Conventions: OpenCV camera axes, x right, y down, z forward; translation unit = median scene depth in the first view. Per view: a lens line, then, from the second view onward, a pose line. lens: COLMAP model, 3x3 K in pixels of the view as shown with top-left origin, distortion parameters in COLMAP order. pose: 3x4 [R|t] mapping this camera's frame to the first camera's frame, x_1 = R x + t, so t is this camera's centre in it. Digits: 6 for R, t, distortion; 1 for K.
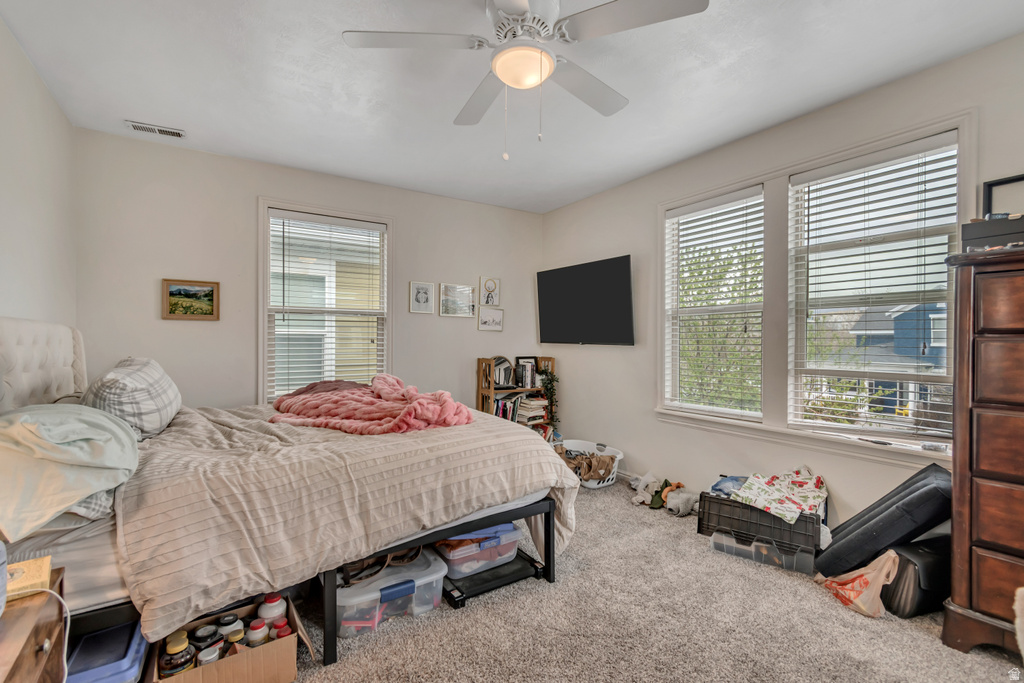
lens RADIAL K [[466.5, 0, 513.9], [0, 466.5, 345.2], [0, 0, 1]] dist [-0.000871, -0.000135]
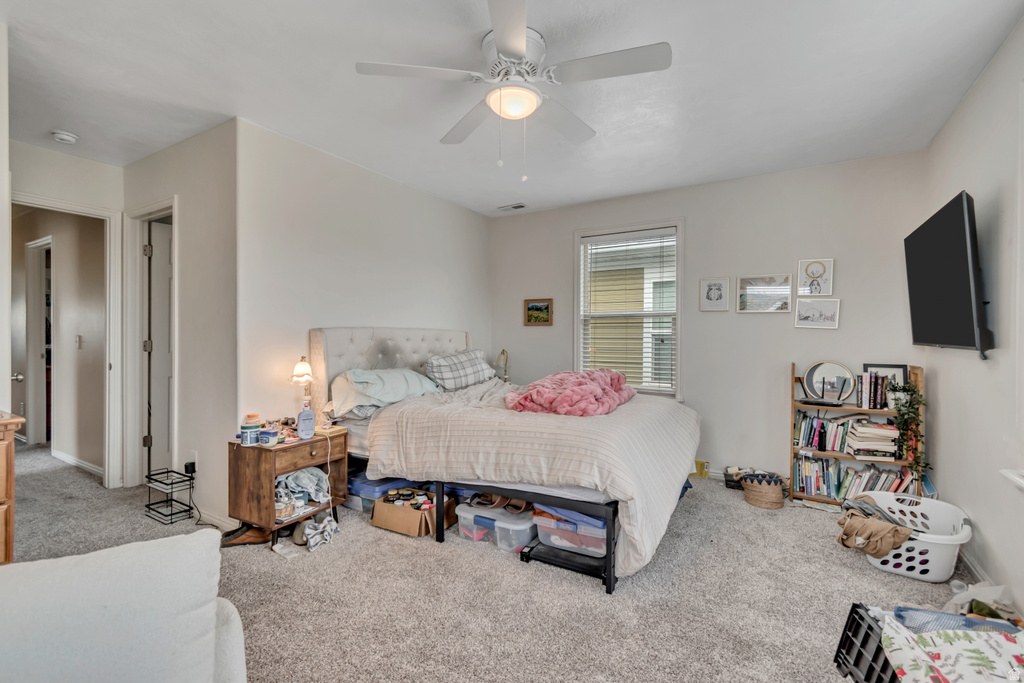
lens RADIAL K [[462.0, 0, 507.7], [0, 462.0, 347.5], [0, 0, 1]] dist [0.000608, 0.000249]
pose [[0.413417, 0.018123, -0.910362, 0.696566], [-0.013868, 0.999811, 0.013606, -0.003284], [0.910436, 0.007000, 0.413590, 0.343621]]
